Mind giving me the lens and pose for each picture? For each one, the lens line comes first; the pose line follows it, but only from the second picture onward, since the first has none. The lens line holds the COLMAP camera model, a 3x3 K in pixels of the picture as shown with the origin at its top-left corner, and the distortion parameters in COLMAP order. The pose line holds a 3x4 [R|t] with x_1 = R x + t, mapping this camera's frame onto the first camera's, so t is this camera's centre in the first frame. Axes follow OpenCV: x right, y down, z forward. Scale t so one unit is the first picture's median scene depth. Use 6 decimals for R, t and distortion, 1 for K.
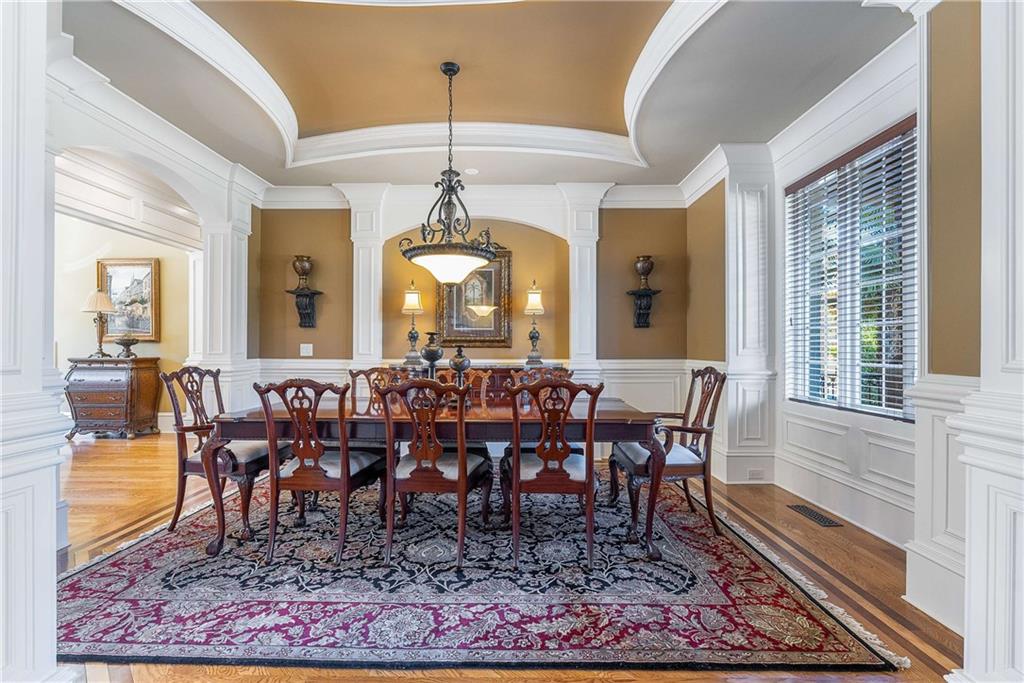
lens RADIAL K [[445.0, 0, 510.5], [0, 445.0, 346.6], [0, 0, 1]] dist [-0.001011, -0.000695]
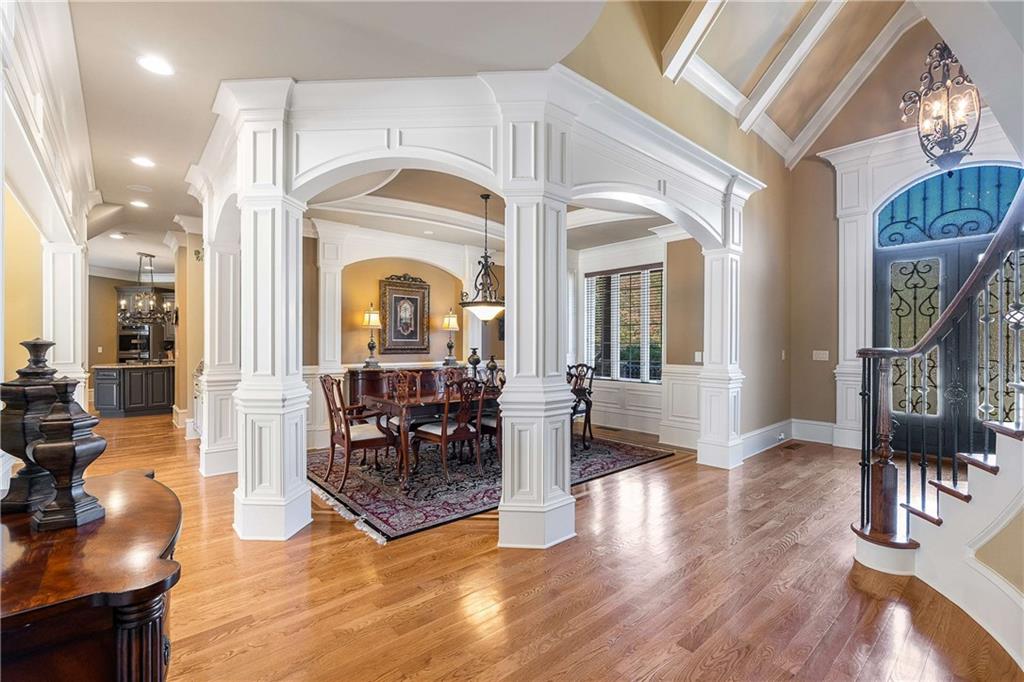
lens RADIAL K [[445.0, 0, 511.3], [0, 445.0, 344.7], [0, 0, 1]] dist [-0.001011, -0.000695]
pose [[0.754902, -0.001724, 0.655835, -1.183536], [0.000771, 0.999998, 0.001741, -0.048339], [-0.655837, -0.000808, 0.754902, -0.373358]]
